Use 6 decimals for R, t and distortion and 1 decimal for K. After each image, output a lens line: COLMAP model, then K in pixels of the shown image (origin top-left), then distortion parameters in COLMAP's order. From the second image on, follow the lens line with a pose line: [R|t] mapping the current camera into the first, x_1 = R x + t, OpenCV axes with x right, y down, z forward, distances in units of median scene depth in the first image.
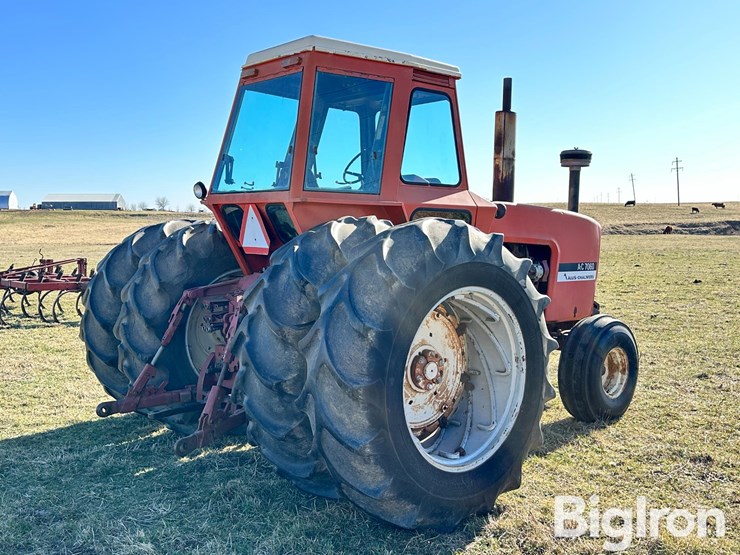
lens RADIAL K [[749.8, 0, 370.0], [0, 749.8, 277.5], [0, 0, 1]] dist [0.100231, -0.011165]
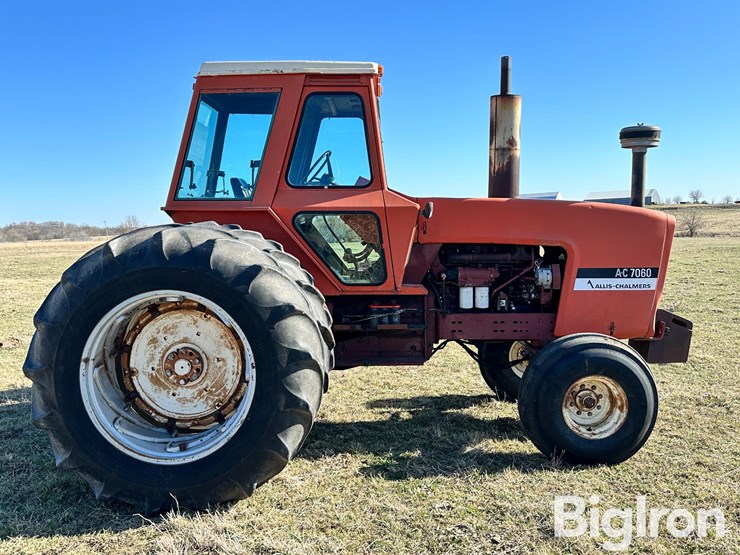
lens RADIAL K [[698.2, 0, 370.0], [0, 698.2, 277.5], [0, 0, 1]] dist [0.076264, -0.006362]
pose [[0.751158, 0.032543, -0.659320, 0.614910], [-0.023869, 0.999470, 0.022139, -0.020916], [0.659691, -0.000892, 0.751536, 0.279048]]
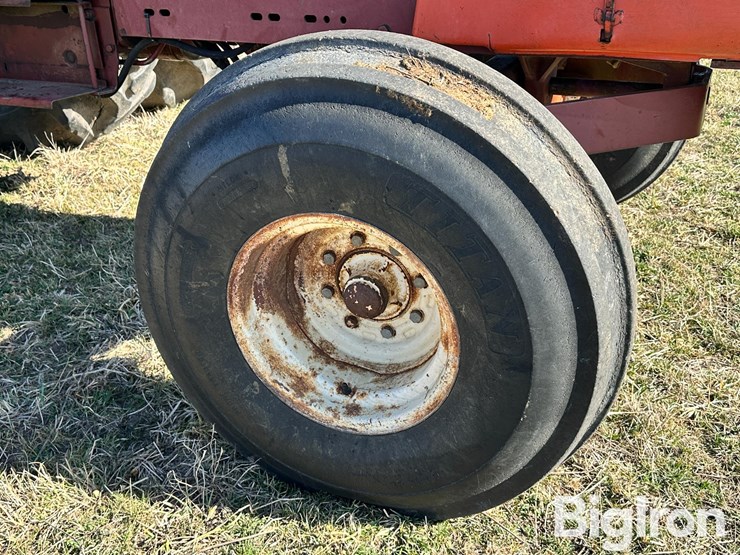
lens RADIAL K [[749.8, 0, 370.0], [0, 749.8, 277.5], [0, 0, 1]] dist [0.100231, -0.011165]
pose [[0.425576, 0.380003, -0.821269, 0.478981], [-0.017443, 0.910833, 0.412406, 0.026705], [0.904754, -0.161185, 0.394257, 0.906302]]
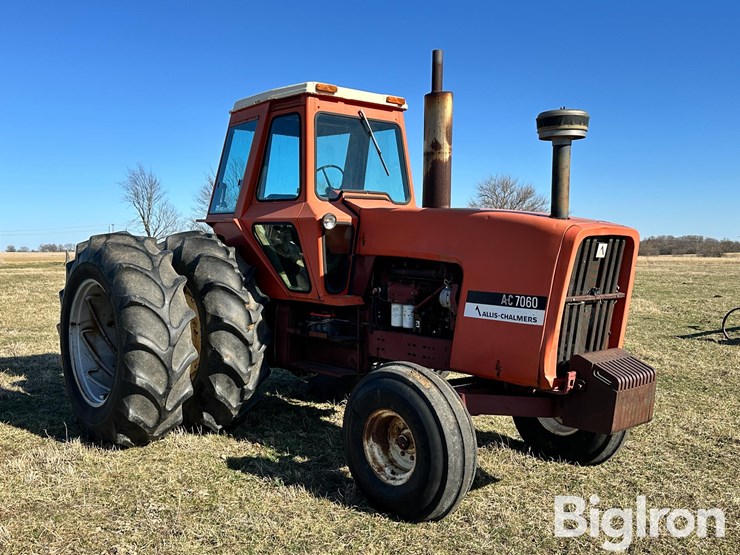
lens RADIAL K [[749.8, 0, 370.0], [0, 749.8, 277.5], [0, 0, 1]] dist [0.100231, -0.011165]
pose [[-0.008135, 0.040811, -0.999134, 0.983399], [-0.070742, 0.996640, 0.041285, -0.054905], [0.997461, 0.071016, -0.005221, 0.951874]]
